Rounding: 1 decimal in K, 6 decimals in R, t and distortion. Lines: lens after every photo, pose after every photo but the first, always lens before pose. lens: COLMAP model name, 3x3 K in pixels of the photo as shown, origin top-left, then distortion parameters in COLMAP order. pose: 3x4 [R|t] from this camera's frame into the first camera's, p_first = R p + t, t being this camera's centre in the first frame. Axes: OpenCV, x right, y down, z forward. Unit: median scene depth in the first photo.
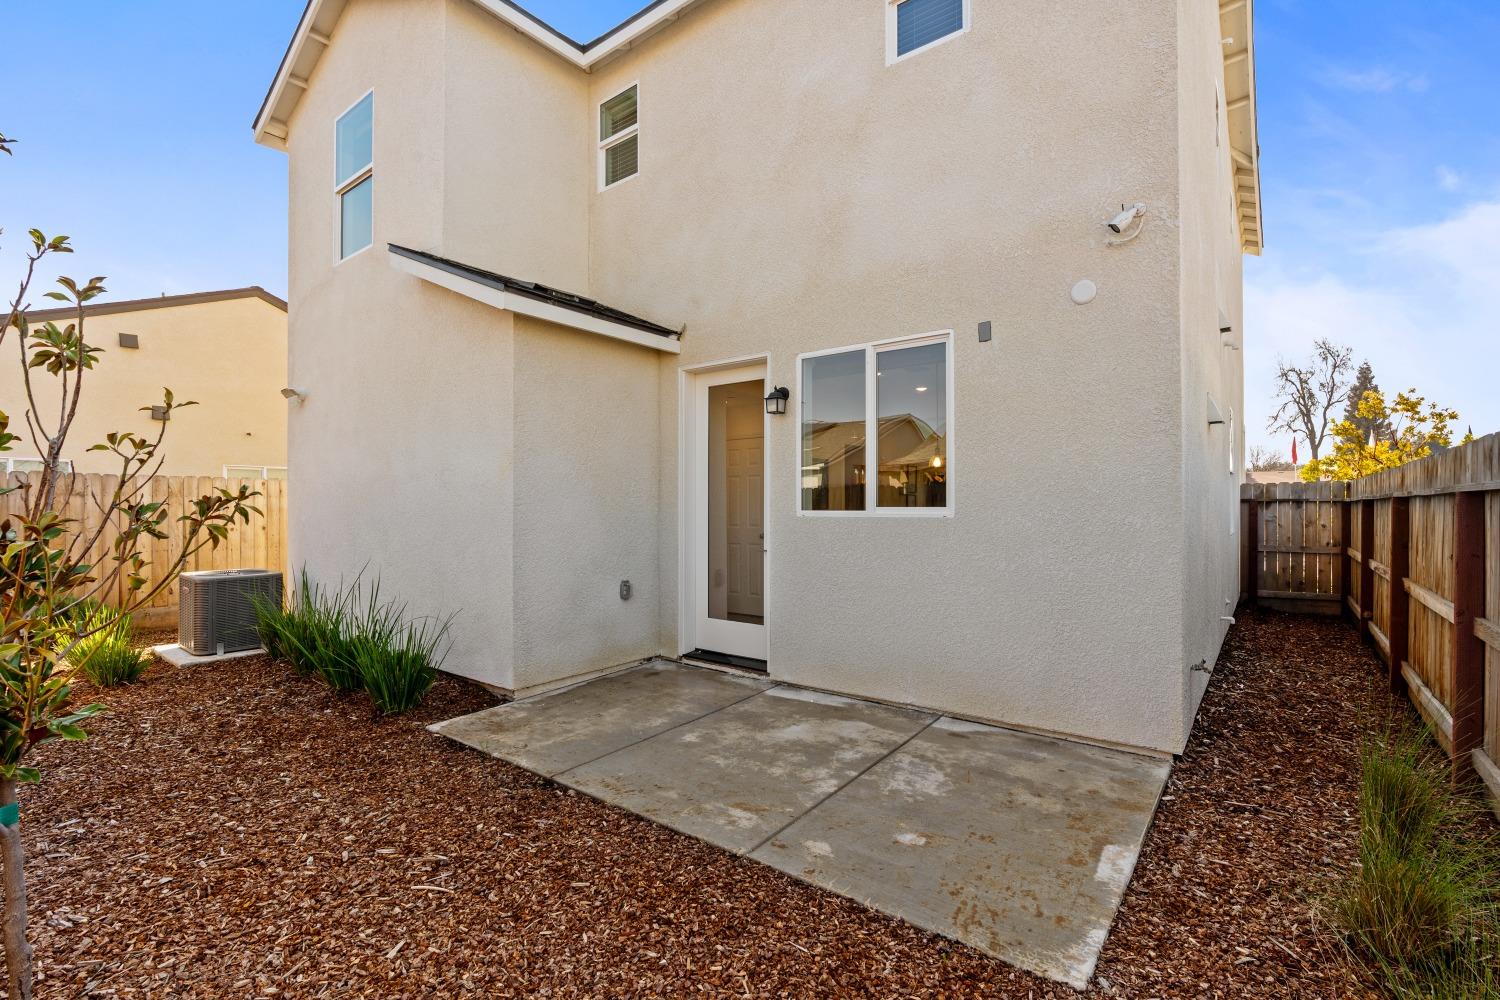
lens RADIAL K [[674.2, 0, 750.0], [0, 674.2, 500.0], [0, 0, 1]] dist [-0.026964, 0.010905]
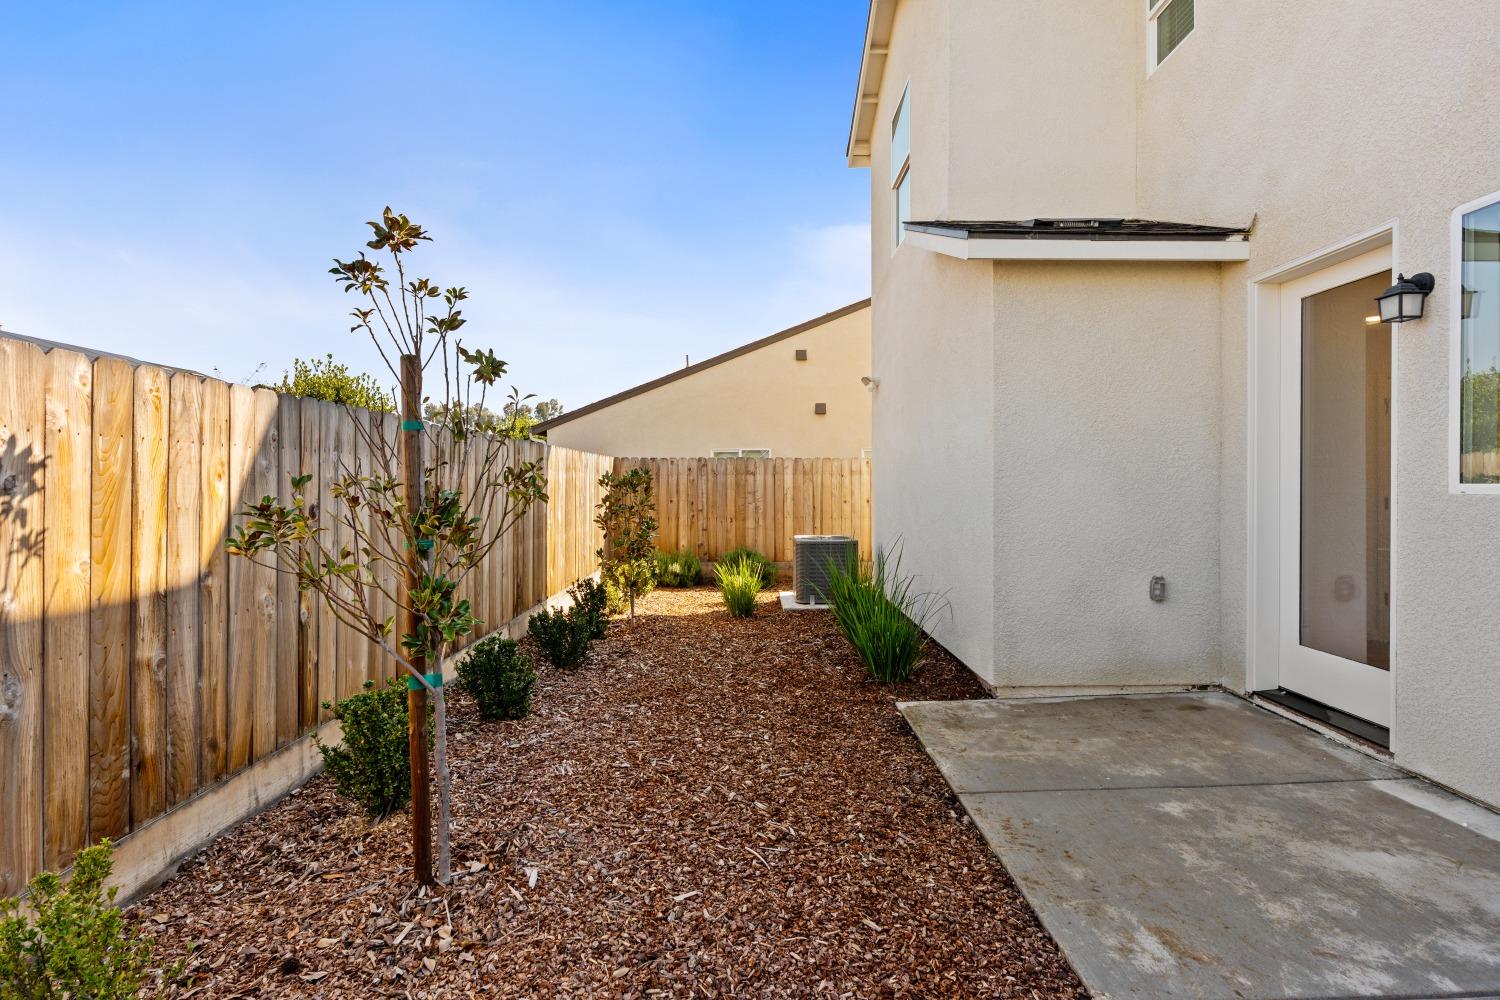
lens RADIAL K [[699.2, 0, 751.2], [0, 699.2, 486.3], [0, 0, 1]] dist [-0.009328, 0.001350]
pose [[0.613884, 0.000634, -0.789396, 0.180620], [0.010384, 0.999907, 0.008878, 0.006929], [0.789328, -0.013647, 0.613820, 0.182208]]
